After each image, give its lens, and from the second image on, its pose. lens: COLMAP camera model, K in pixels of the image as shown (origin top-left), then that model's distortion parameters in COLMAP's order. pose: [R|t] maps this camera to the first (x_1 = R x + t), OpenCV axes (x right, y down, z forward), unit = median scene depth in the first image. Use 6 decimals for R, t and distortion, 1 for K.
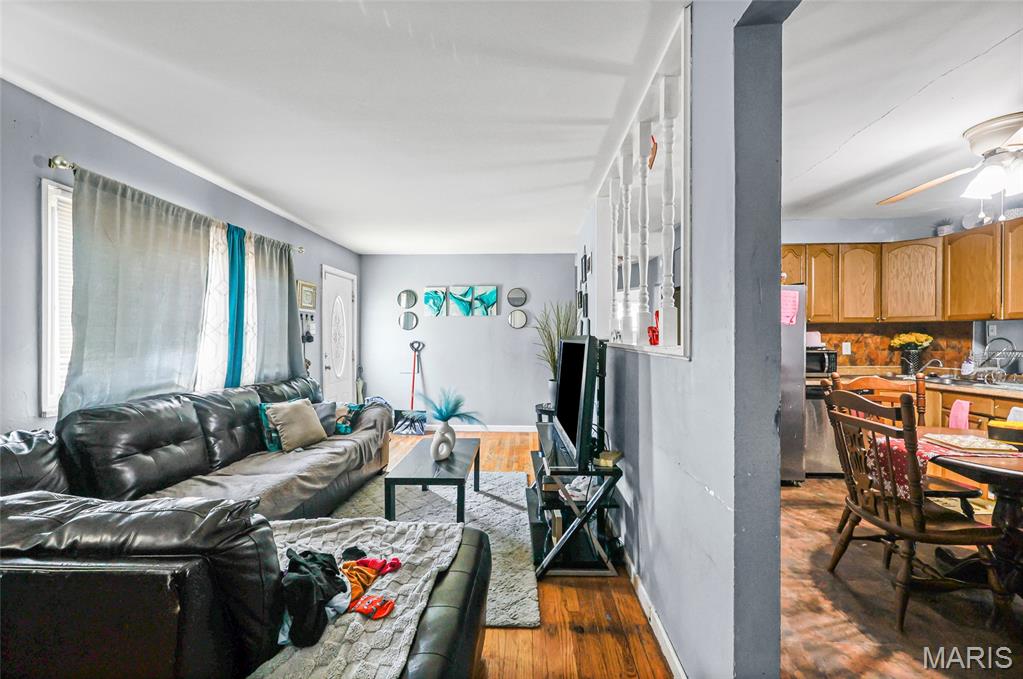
lens RADIAL K [[420.1, 0, 503.4], [0, 420.1, 336.5], [0, 0, 1]] dist [-0.000474, 0.000029]
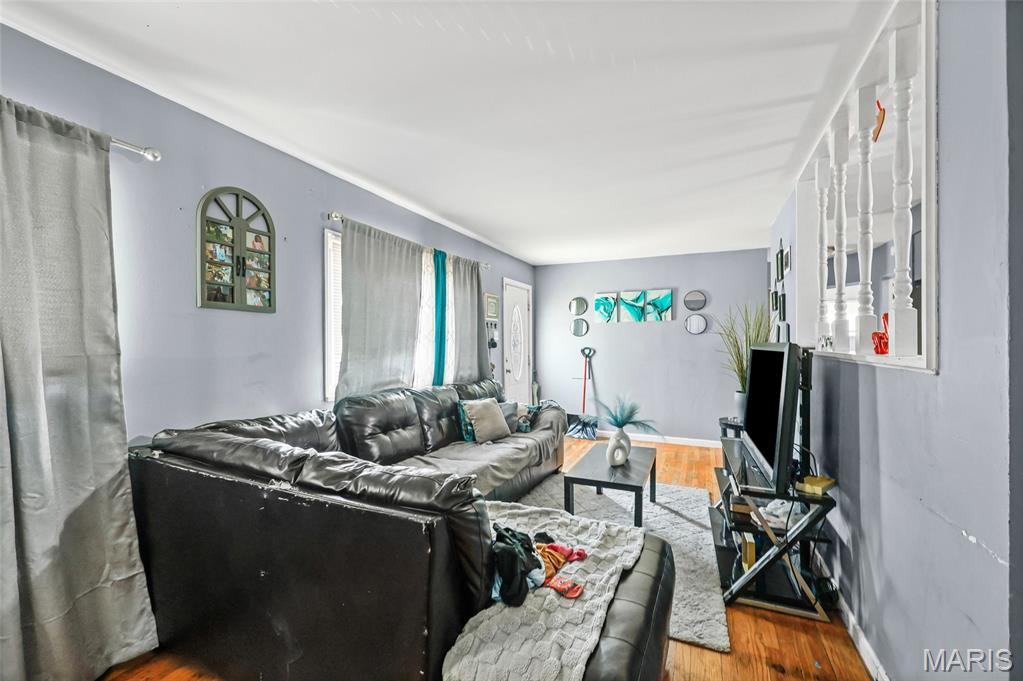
lens RADIAL K [[423.7, 0, 505.9], [0, 423.7, 338.9], [0, 0, 1]] dist [0.000528, 0.000108]
pose [[0.928118, -0.001491, -0.372282, -0.015886], [-0.001408, 0.999971, -0.007515, -0.002425], [0.372283, 0.007499, 0.928089, -0.046415]]
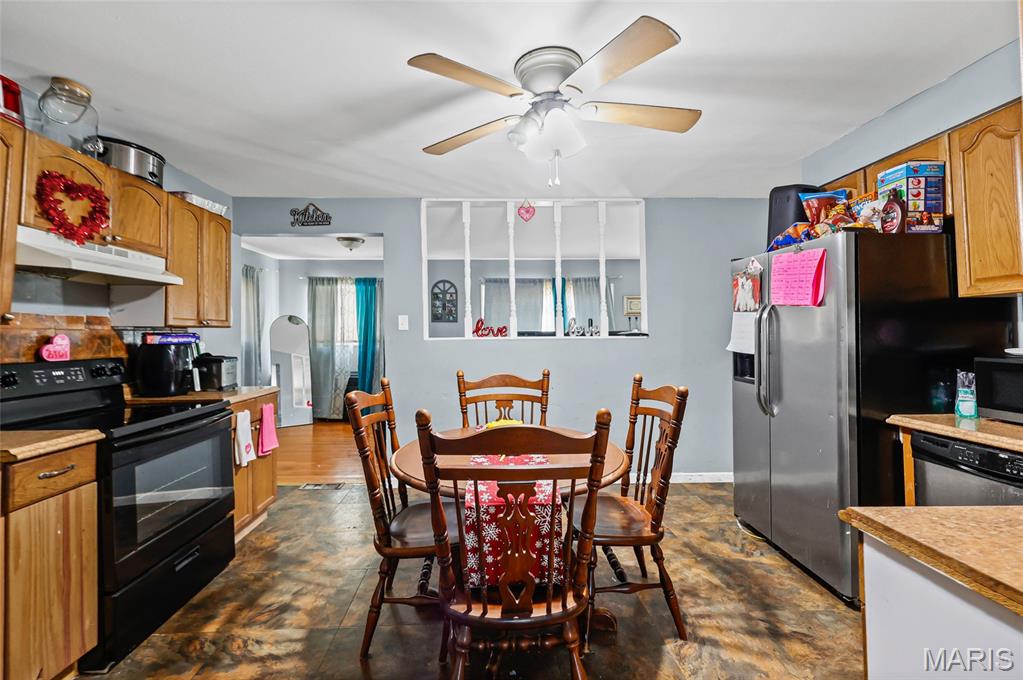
lens RADIAL K [[420.1, 0, 503.4], [0, 420.1, 337.0], [0, 0, 1]] dist [-0.000474, 0.000029]
pose [[0.075177, 0.005752, -0.997154, 1.410750], [0.006952, 0.999956, 0.006292, 0.007560], [0.997146, -0.007405, 0.075134, 0.599526]]
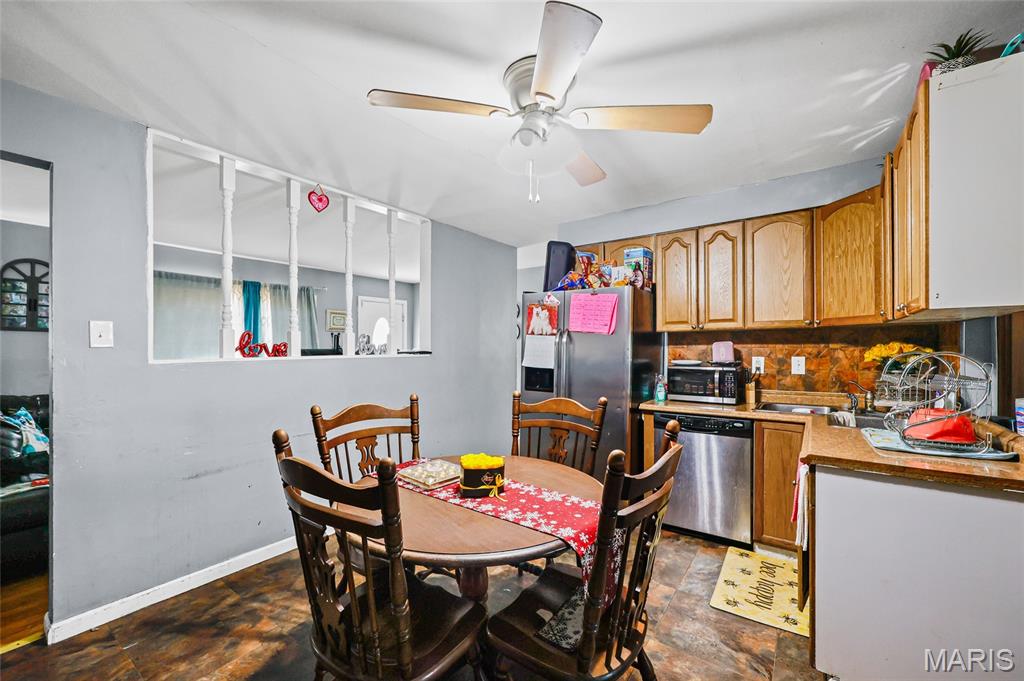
lens RADIAL K [[412.3, 0, 505.6], [0, 412.3, 353.3], [0, 0, 1]] dist [0.000742, -0.000160]
pose [[0.827655, 0.005723, -0.561208, 1.117206], [0.002890, 0.999891, 0.014459, -0.003554], [0.561230, -0.013589, 0.827549, 0.234415]]
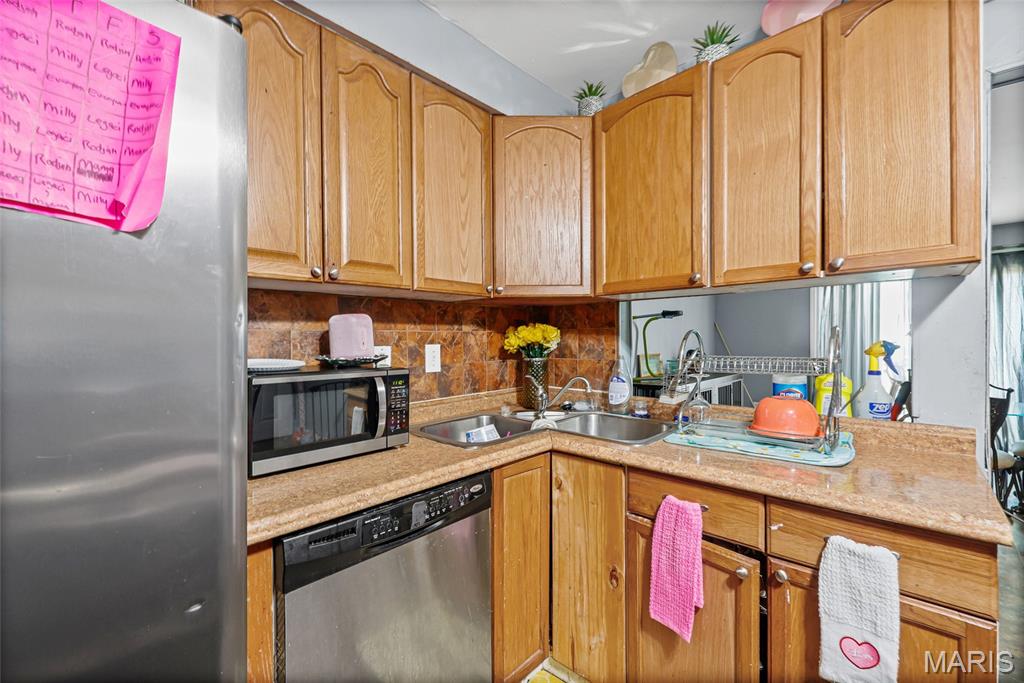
lens RADIAL K [[417.1, 0, 512.0], [0, 417.1, 341.5], [0, 0, 1]] dist [0.001186, 0.000075]
pose [[0.652651, -0.008939, 0.757606, 0.758239], [0.007913, 0.999956, 0.004981, 0.013327], [-0.757618, 0.002744, 0.652693, 0.915208]]
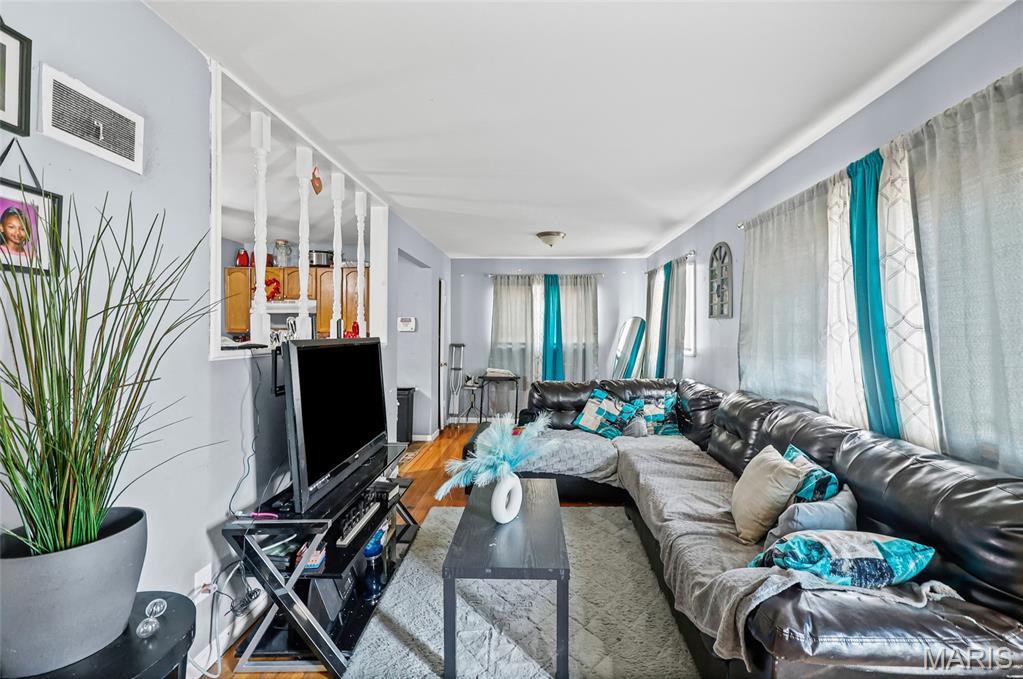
lens RADIAL K [[426.5, 0, 513.3], [0, 426.5, 331.4], [0, 0, 1]] dist [-0.000233, 0.000300]
pose [[-0.999973, -0.006085, -0.004184, -0.144975], [-0.006059, 0.999963, -0.006080, -0.009848], [0.004221, -0.006055, -0.999973, 1.657771]]
